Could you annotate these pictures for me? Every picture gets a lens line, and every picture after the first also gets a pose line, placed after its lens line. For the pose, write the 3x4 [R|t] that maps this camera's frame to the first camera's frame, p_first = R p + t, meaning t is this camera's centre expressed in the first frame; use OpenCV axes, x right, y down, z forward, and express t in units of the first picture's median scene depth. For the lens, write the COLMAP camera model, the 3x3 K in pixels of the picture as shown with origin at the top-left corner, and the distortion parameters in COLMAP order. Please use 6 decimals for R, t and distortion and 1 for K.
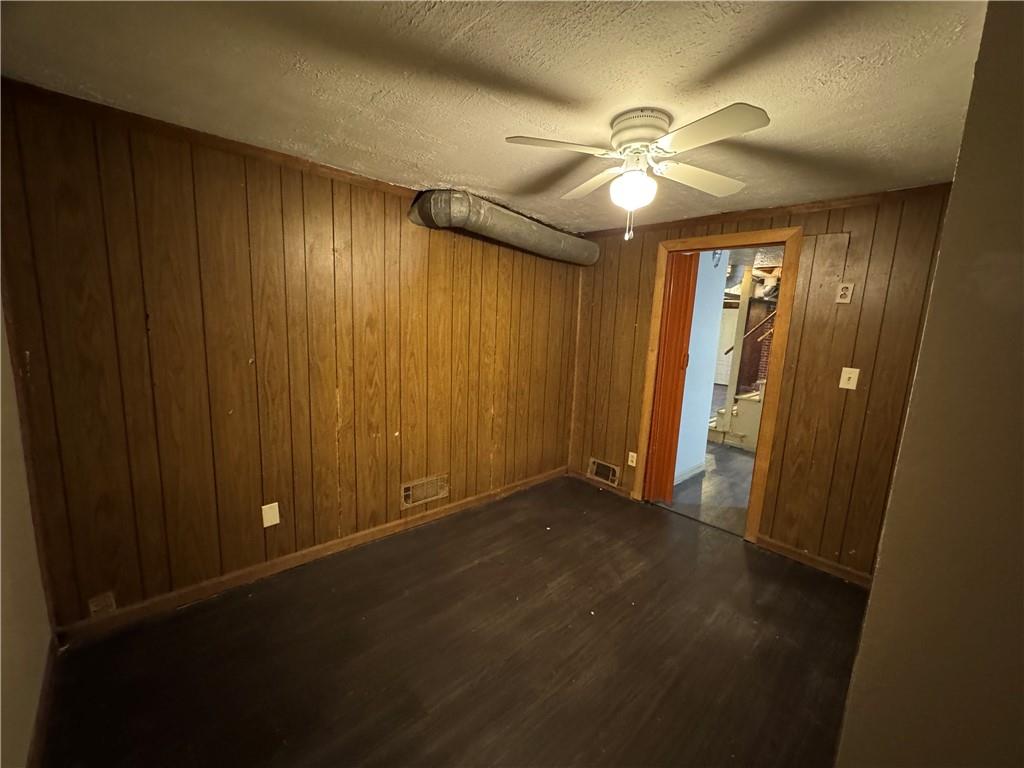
lens RADIAL K [[410.5, 0, 515.3], [0, 410.5, 384.7], [0, 0, 1]] dist [0.001210, 0.000104]
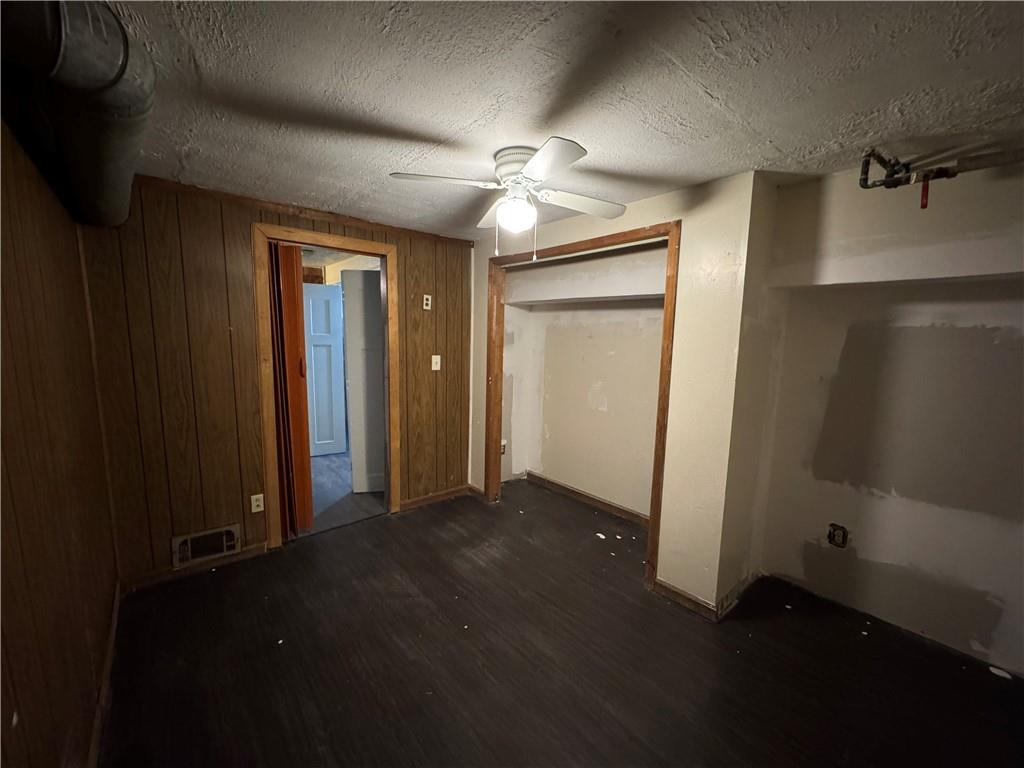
lens RADIAL K [[410.5, 0, 510.3], [0, 410.5, 385.9], [0, 0, 1]] dist [0.001210, 0.000104]
pose [[0.055644, -0.175208, 0.982958, -0.405974], [0.136075, 0.976628, 0.166377, -0.096467], [-0.989135, 0.124498, 0.078184, 0.448549]]
